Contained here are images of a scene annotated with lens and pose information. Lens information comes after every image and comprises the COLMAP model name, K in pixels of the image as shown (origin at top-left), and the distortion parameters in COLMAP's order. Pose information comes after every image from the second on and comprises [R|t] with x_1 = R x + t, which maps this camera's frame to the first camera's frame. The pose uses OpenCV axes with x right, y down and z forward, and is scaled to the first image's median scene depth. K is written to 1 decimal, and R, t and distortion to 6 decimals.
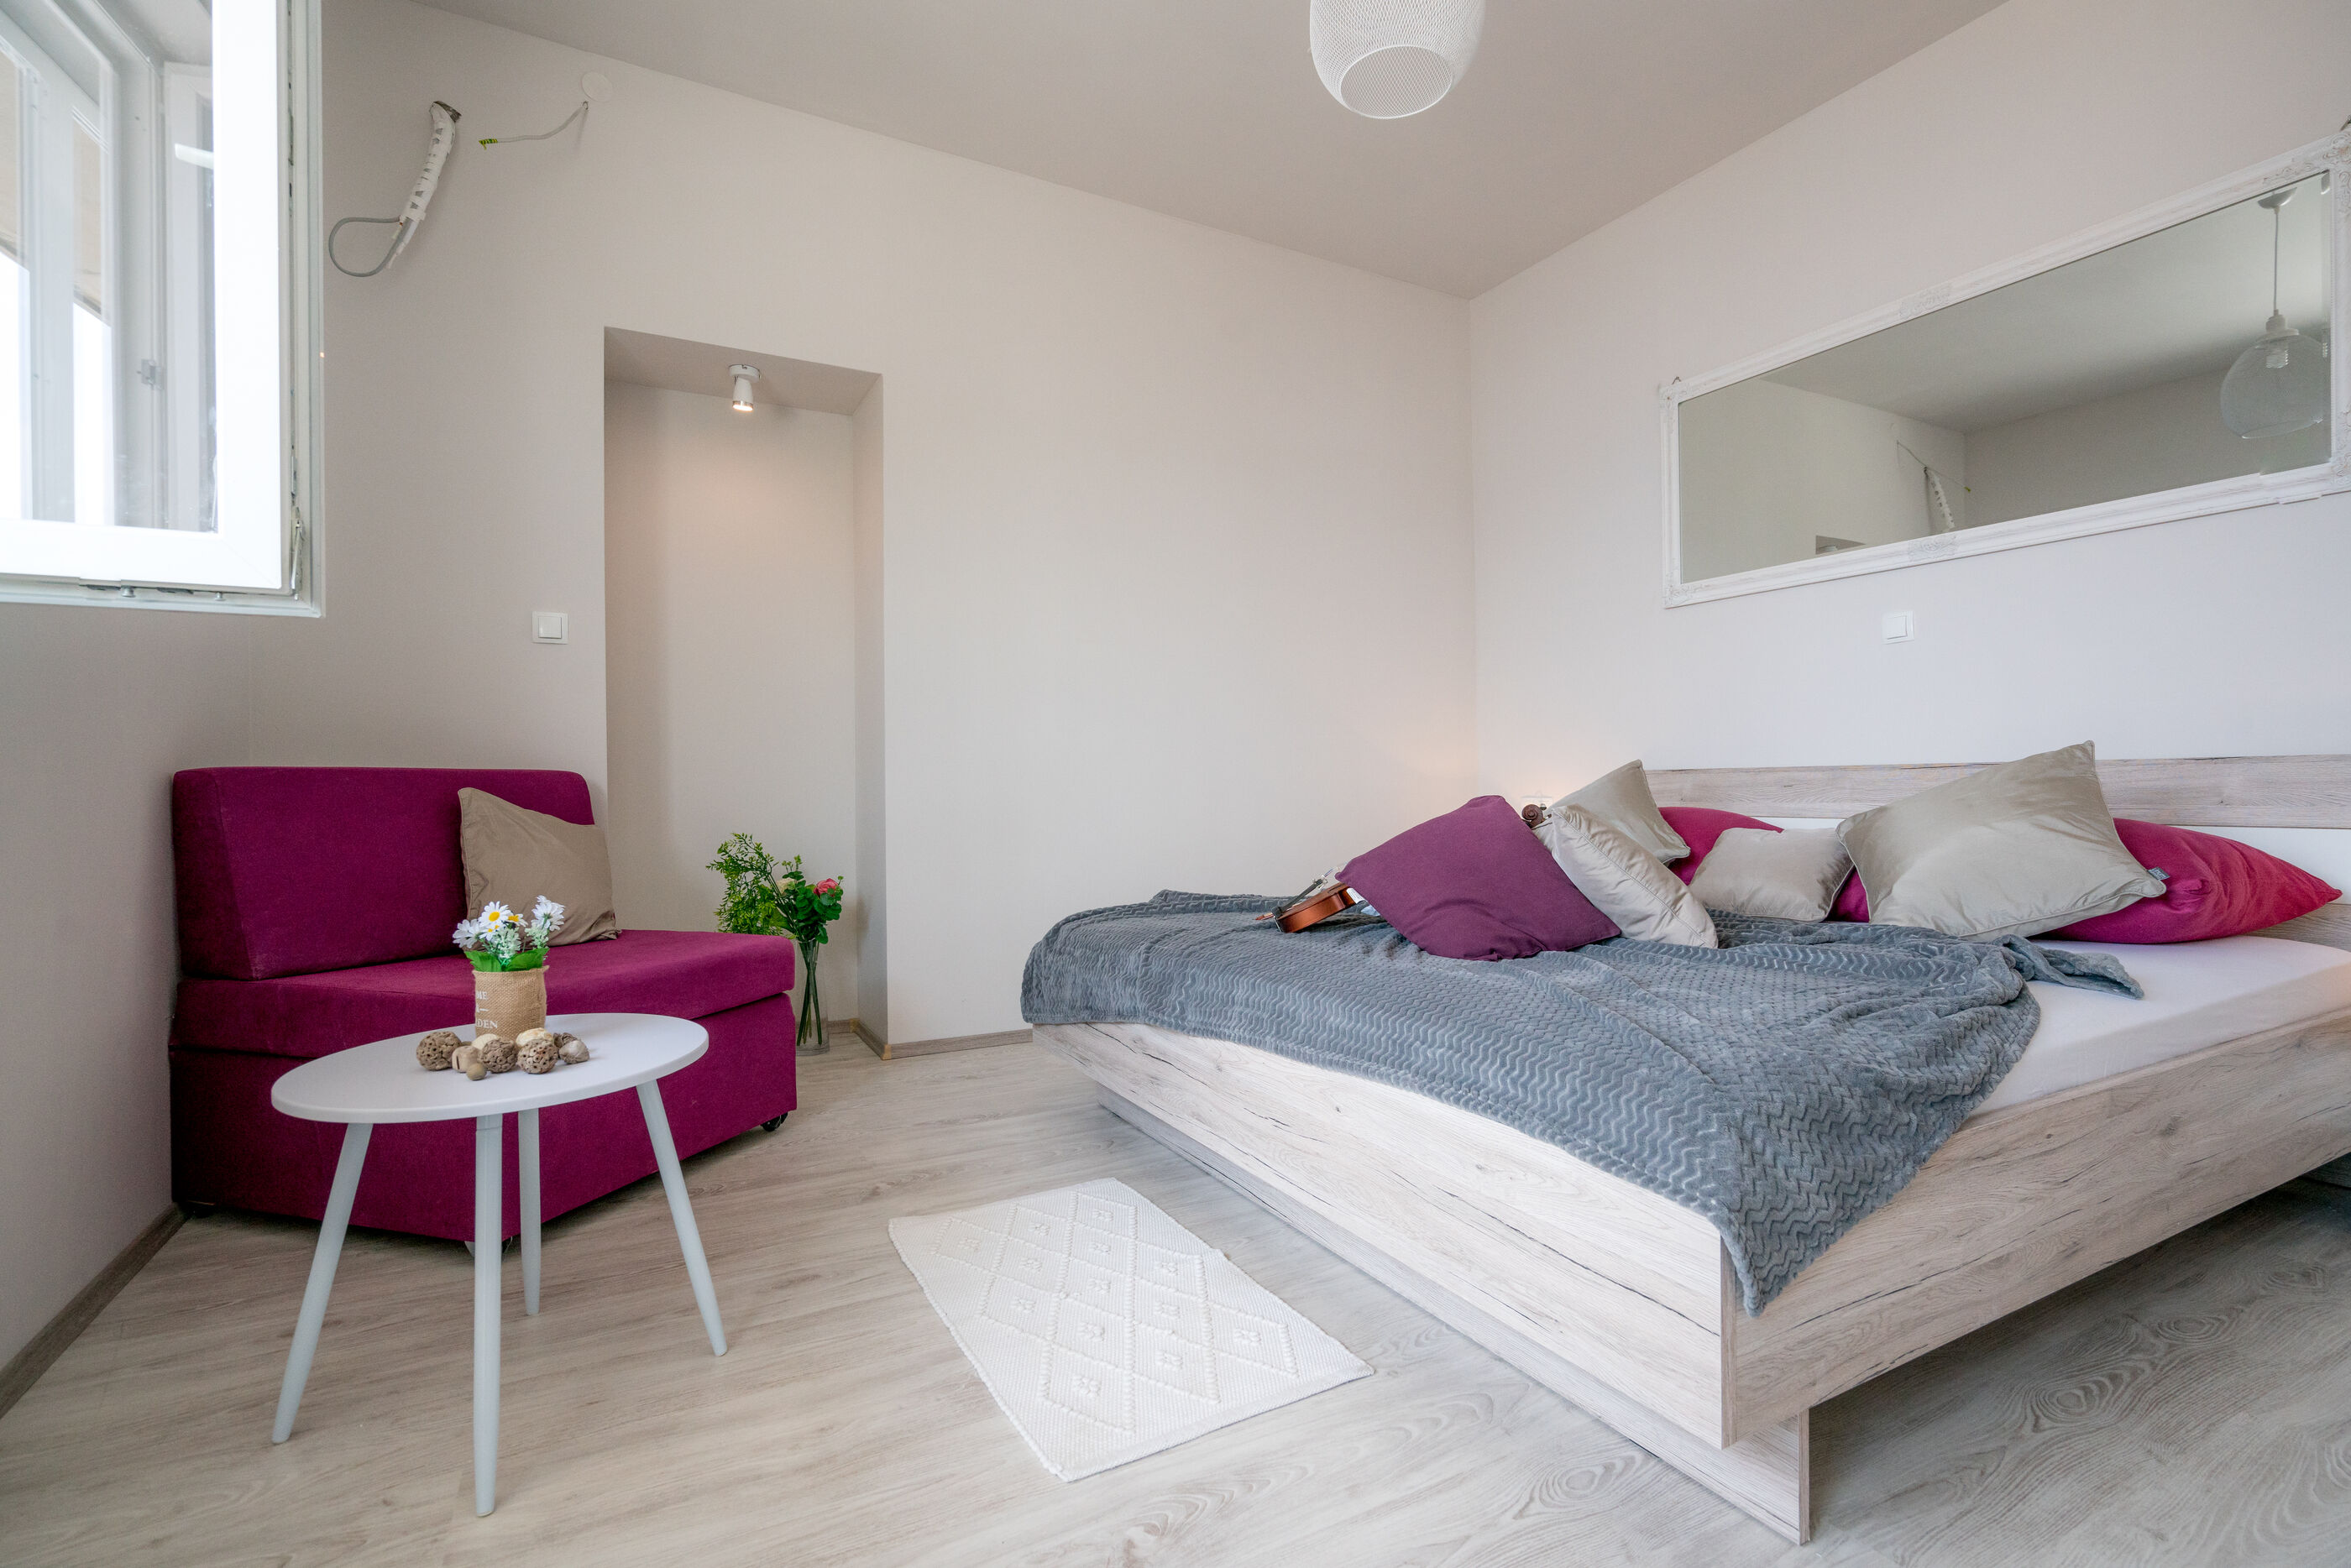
lens RADIAL K [[1077.5, 0, 1181.7], [0, 1077.5, 787.6], [0, 0, 1]] dist [-0.002679, 0.001369]
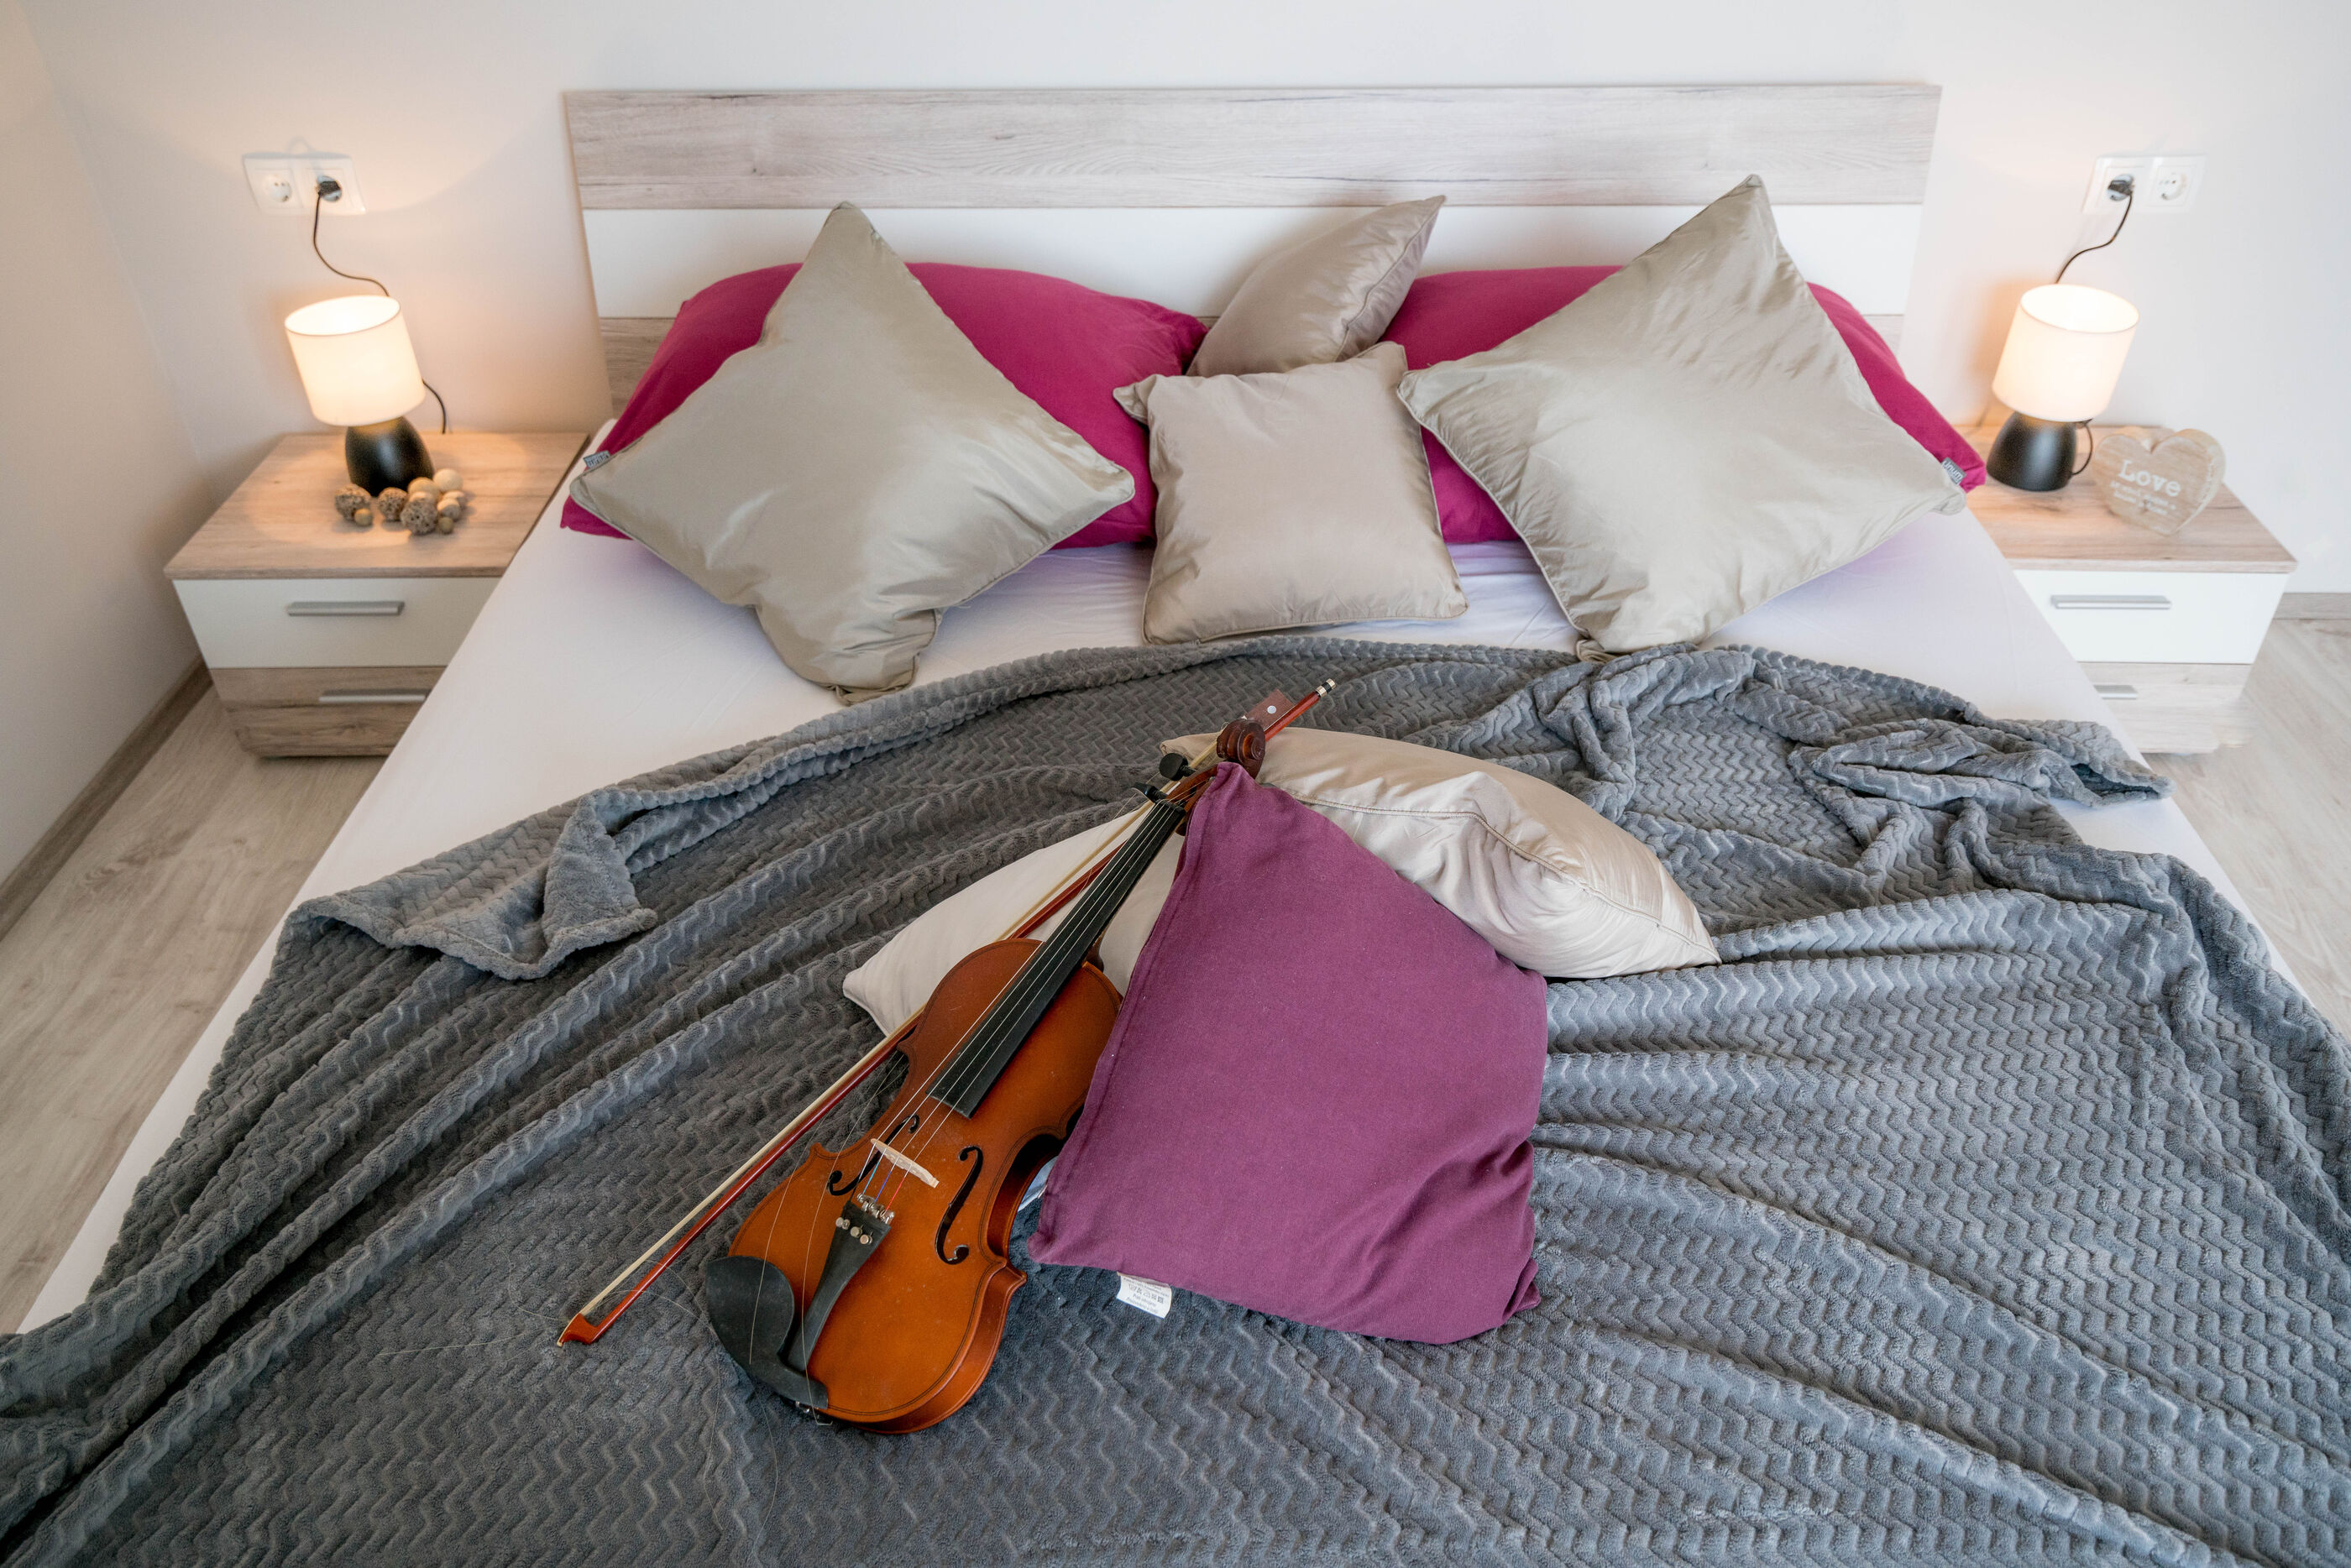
lens RADIAL K [[1801.3, 0, 1175.5], [0, 1801.3, 784.0], [0, 0, 1]] dist [-0.009128, 0.045520]
pose [[0.490760, -0.520073, 0.699056, -0.104366], [0.004559, 0.803840, 0.594828, -0.266060], [-0.871283, -0.288731, 0.396863, 0.598706]]
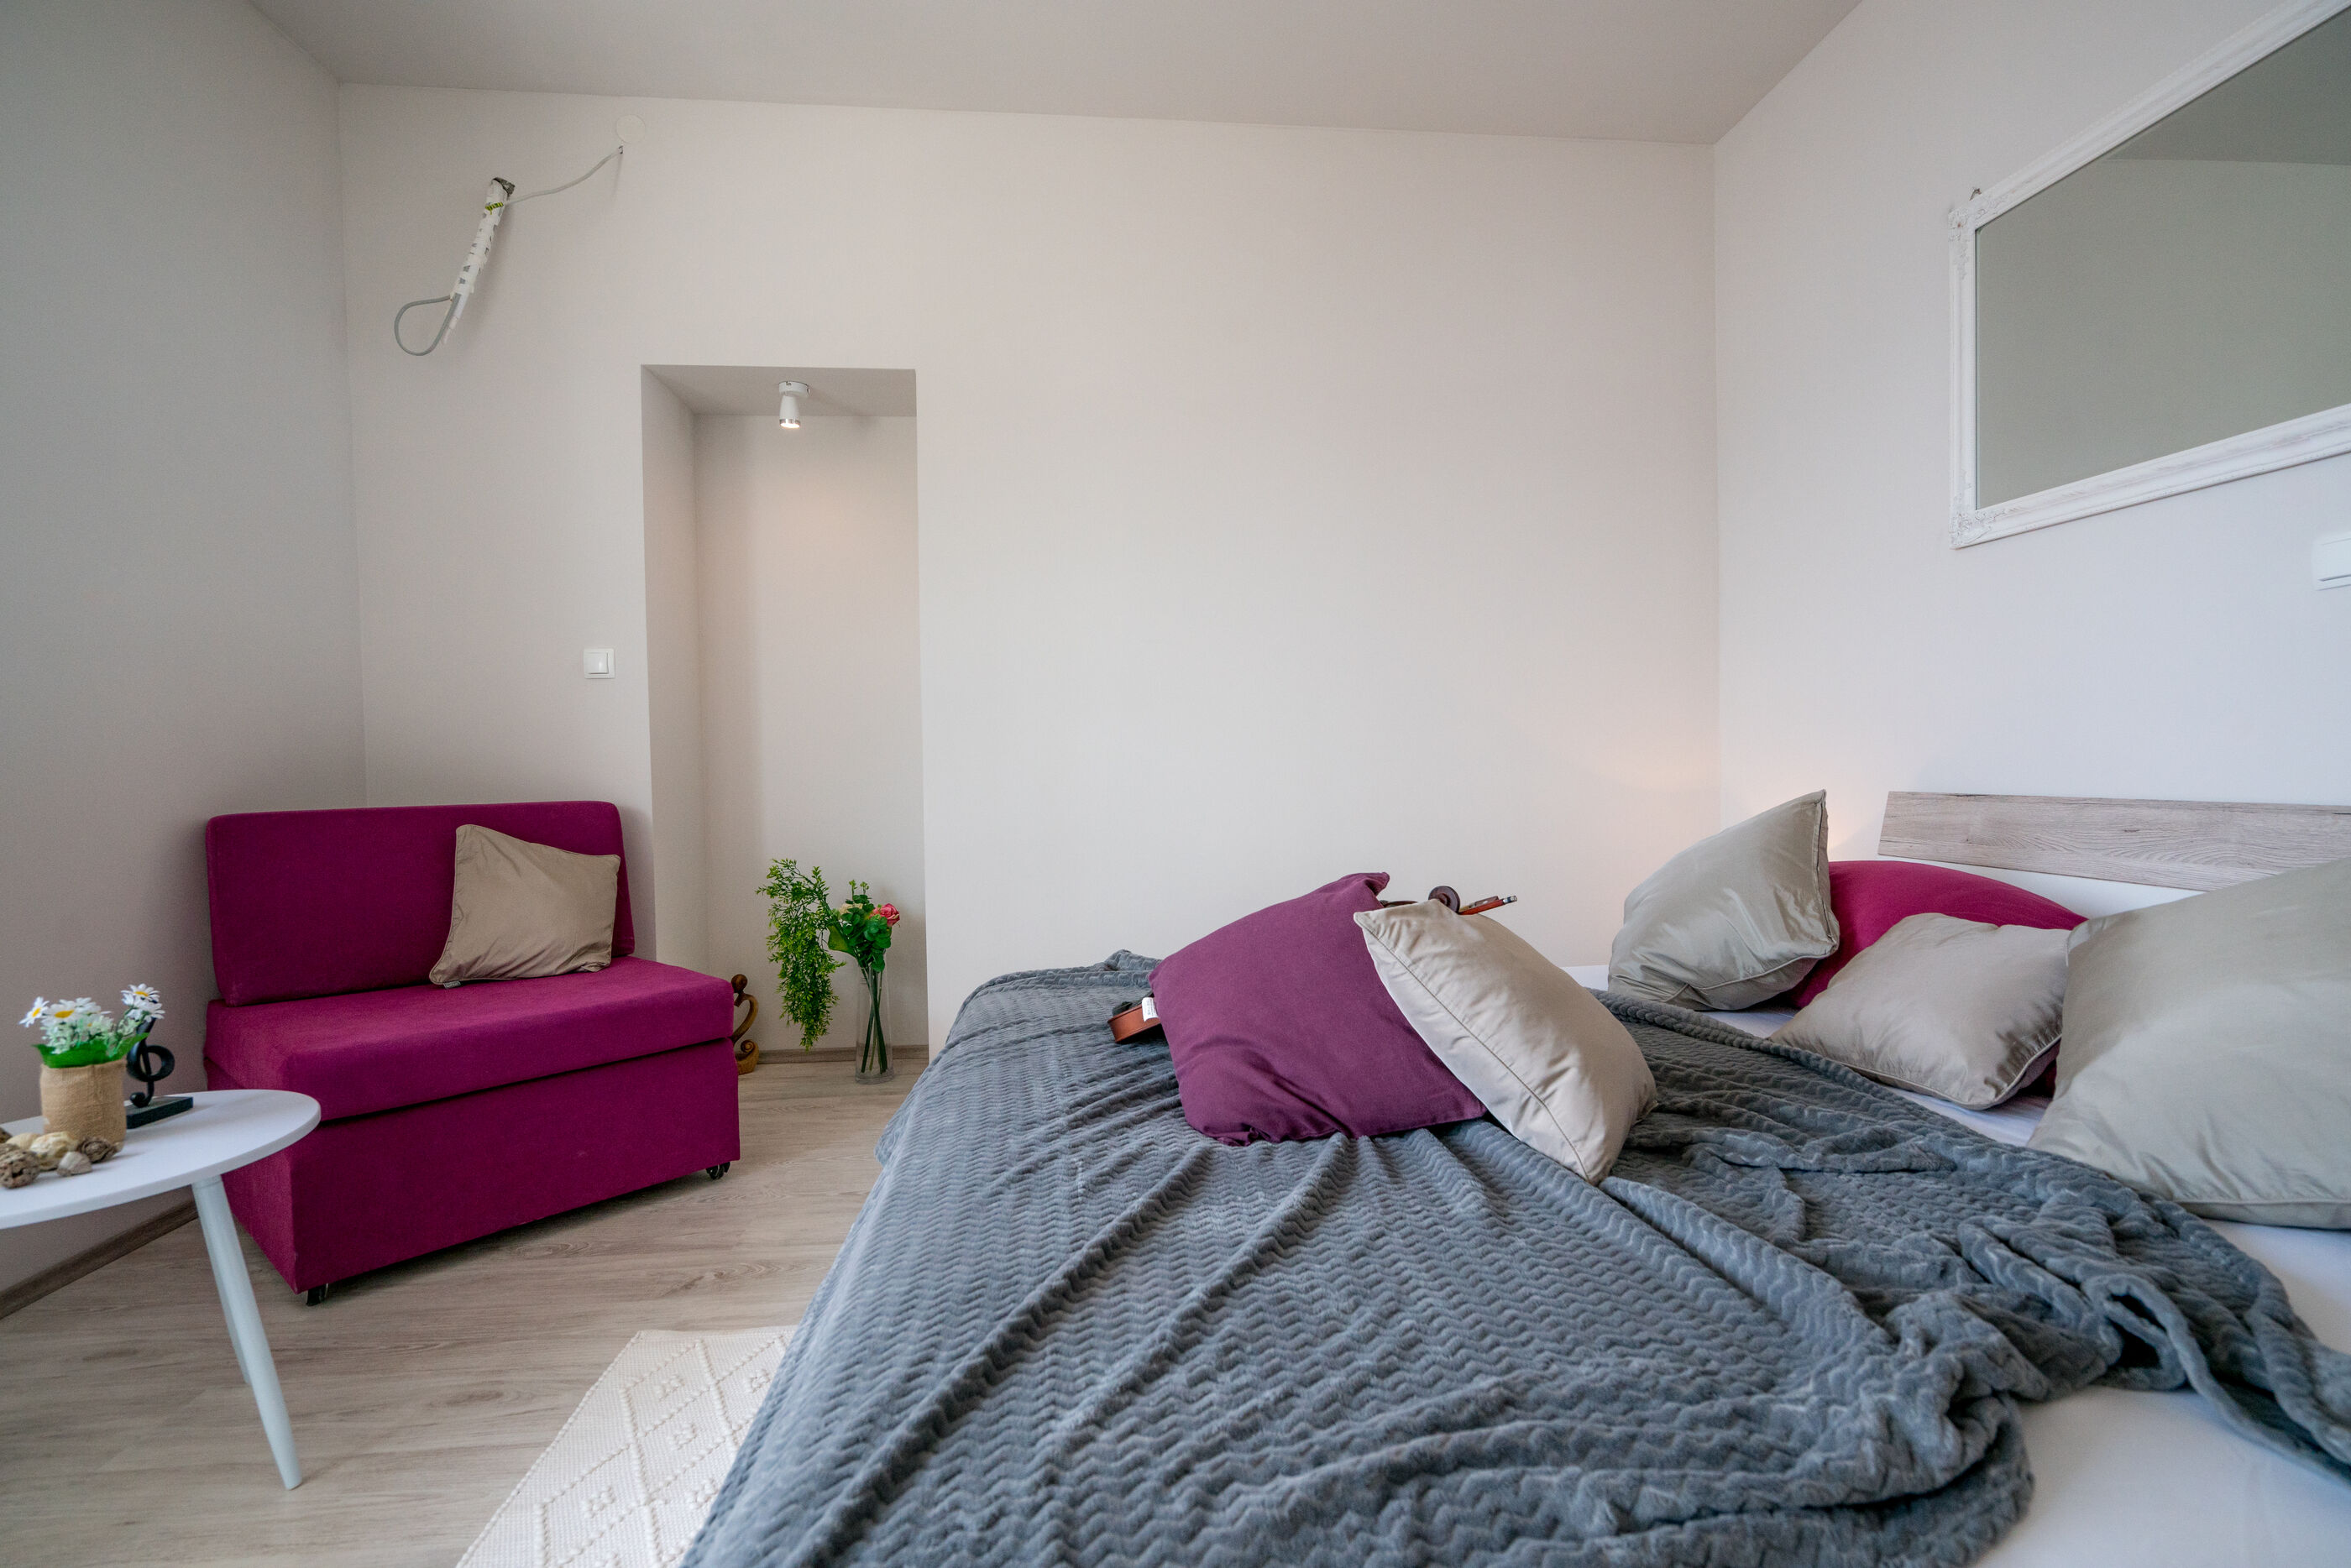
lens RADIAL K [[1077.5, 0, 1181.7], [0, 1077.5, 787.6], [0, 0, 1]] dist [-0.002679, 0.001369]
pose [[0.918027, 0.004377, -0.396495, 0.343484], [0.006595, 0.999632, 0.026306, -0.050202], [0.396464, -0.026764, 0.917660, 0.252819]]
